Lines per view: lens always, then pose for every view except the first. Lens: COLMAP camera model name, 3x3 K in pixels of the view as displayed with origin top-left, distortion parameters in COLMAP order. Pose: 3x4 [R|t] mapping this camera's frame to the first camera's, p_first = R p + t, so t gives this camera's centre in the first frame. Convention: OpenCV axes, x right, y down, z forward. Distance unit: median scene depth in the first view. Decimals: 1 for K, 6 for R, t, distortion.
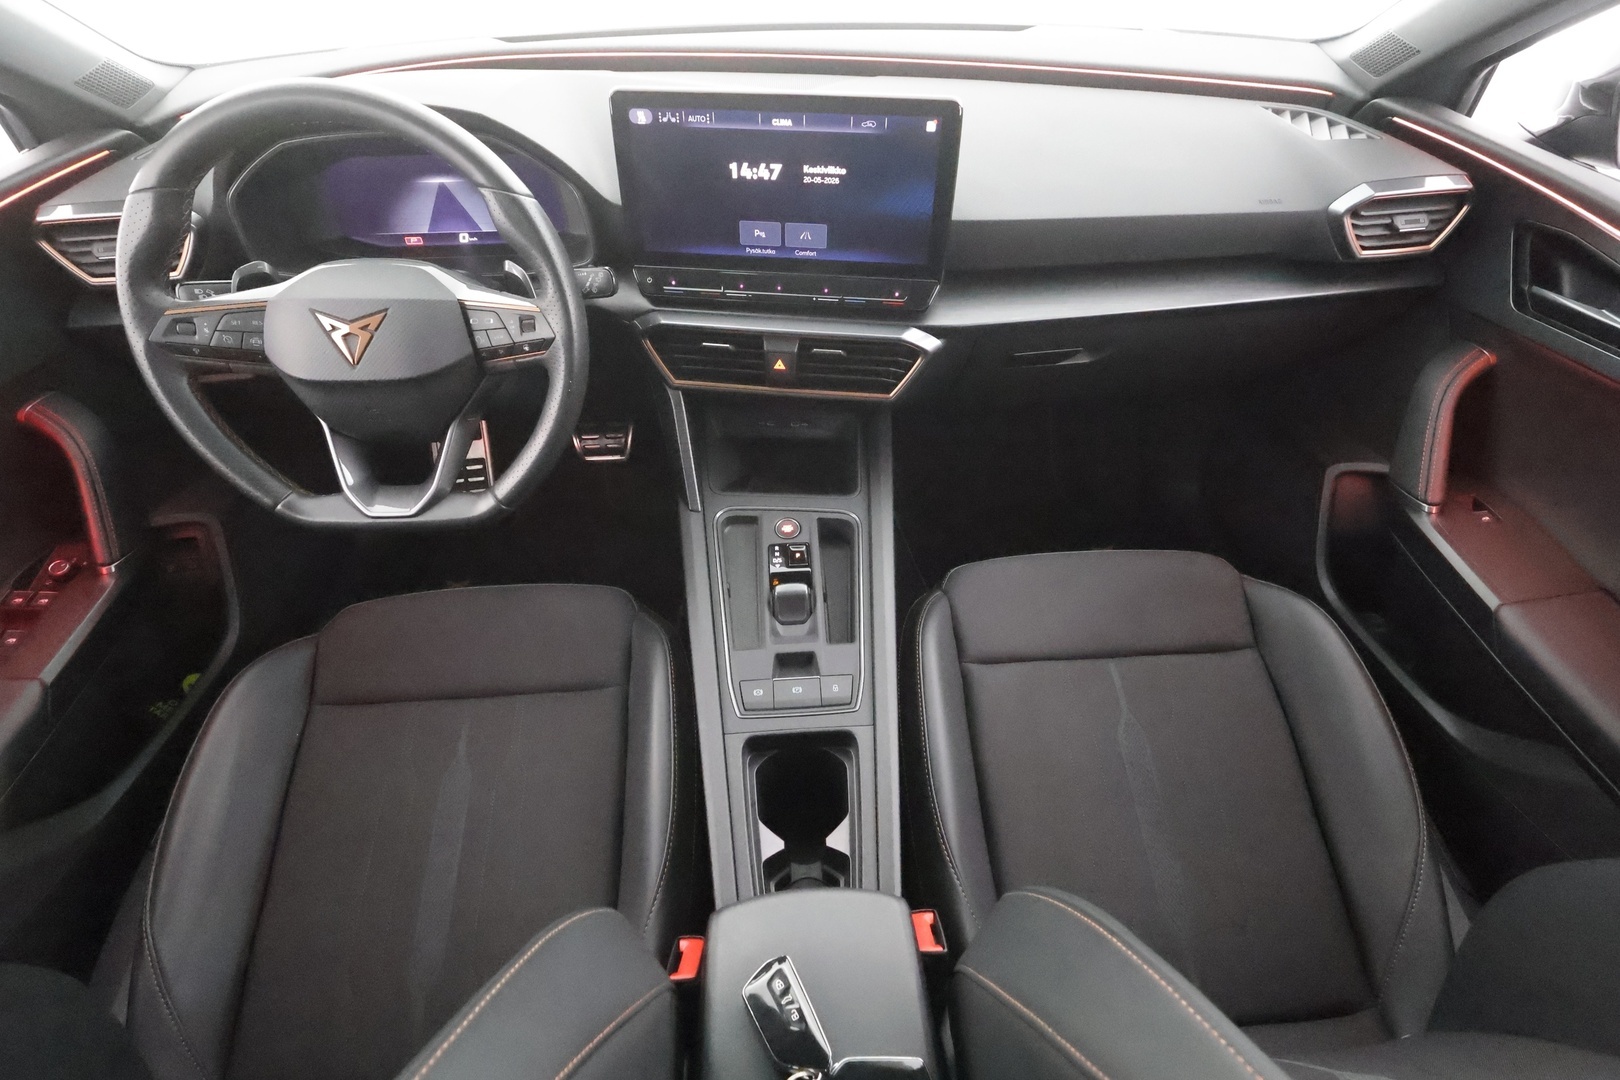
lens RADIAL K [[747.8, 0, 810.0], [0, 747.8, 550.6], [0, 0, 1]] dist [-0.001596, 0.000099]
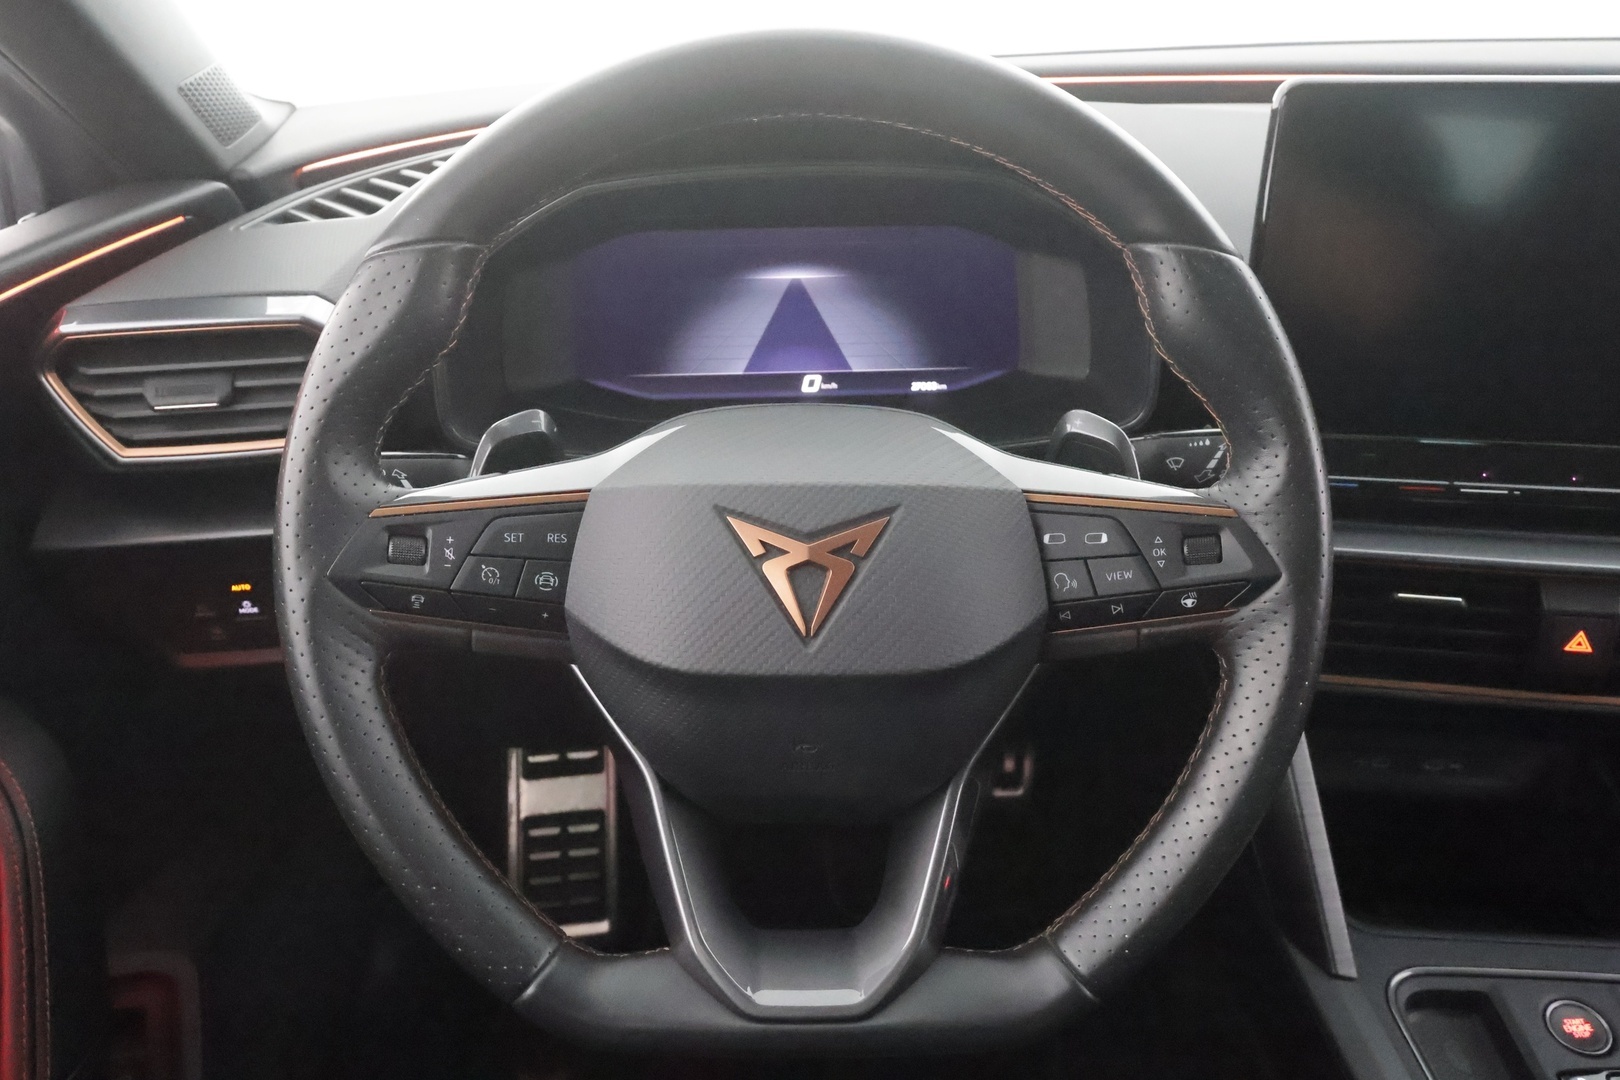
lens RADIAL K [[1239.2, 0, 814.2], [0, 1239.2, 554.7], [0, 0, 1]] dist [-0.011571, 0.003289]
pose [[0.999279, 0.006794, -0.037361, -0.522961], [-0.017654, 0.954194, -0.298666, -0.081404], [0.033621, 0.299110, 0.953626, 0.310088]]
